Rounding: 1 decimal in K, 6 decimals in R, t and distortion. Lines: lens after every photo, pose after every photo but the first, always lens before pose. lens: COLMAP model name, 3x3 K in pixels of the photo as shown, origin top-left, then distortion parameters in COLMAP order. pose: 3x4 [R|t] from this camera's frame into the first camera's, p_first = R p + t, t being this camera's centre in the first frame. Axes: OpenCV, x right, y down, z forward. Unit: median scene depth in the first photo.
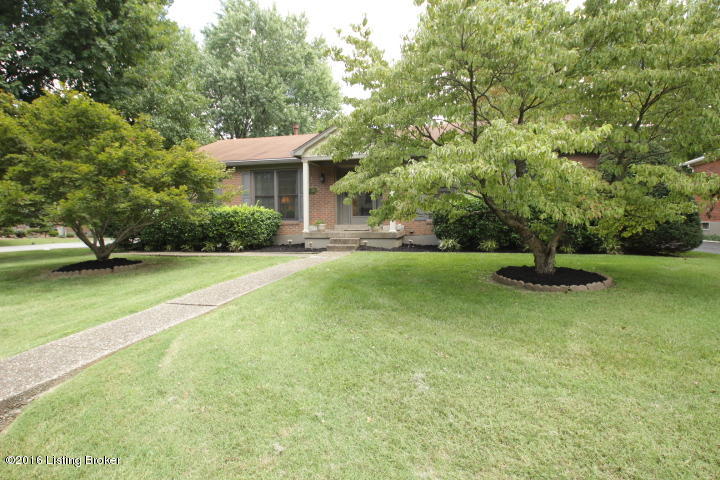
lens RADIAL K [[410.3, 0, 360.0], [0, 410.3, 238.4], [0, 0, 1]] dist [-0.024448, 0.003300]
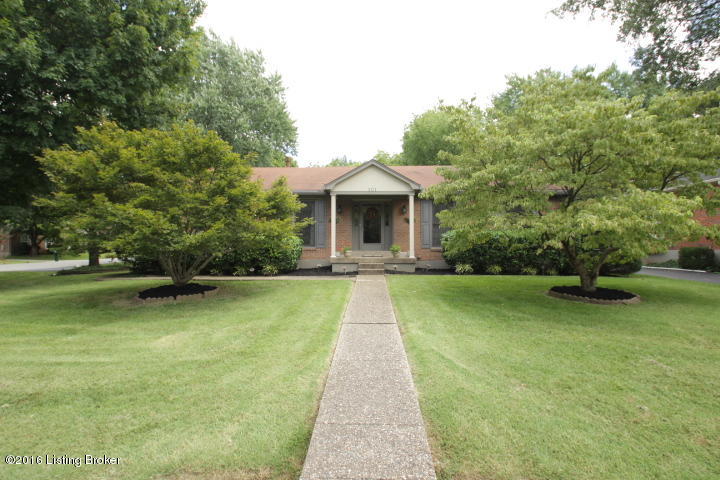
lens RADIAL K [[384.2, 0, 360.6], [0, 384.2, 240.0], [0, 0, 1]] dist [-0.017411, -0.001001]
pose [[0.973383, 0.014192, 0.228743, -0.320957], [-0.002306, 0.998637, -0.052144, -0.009527], [-0.229171, 0.050229, 0.972089, -0.041390]]
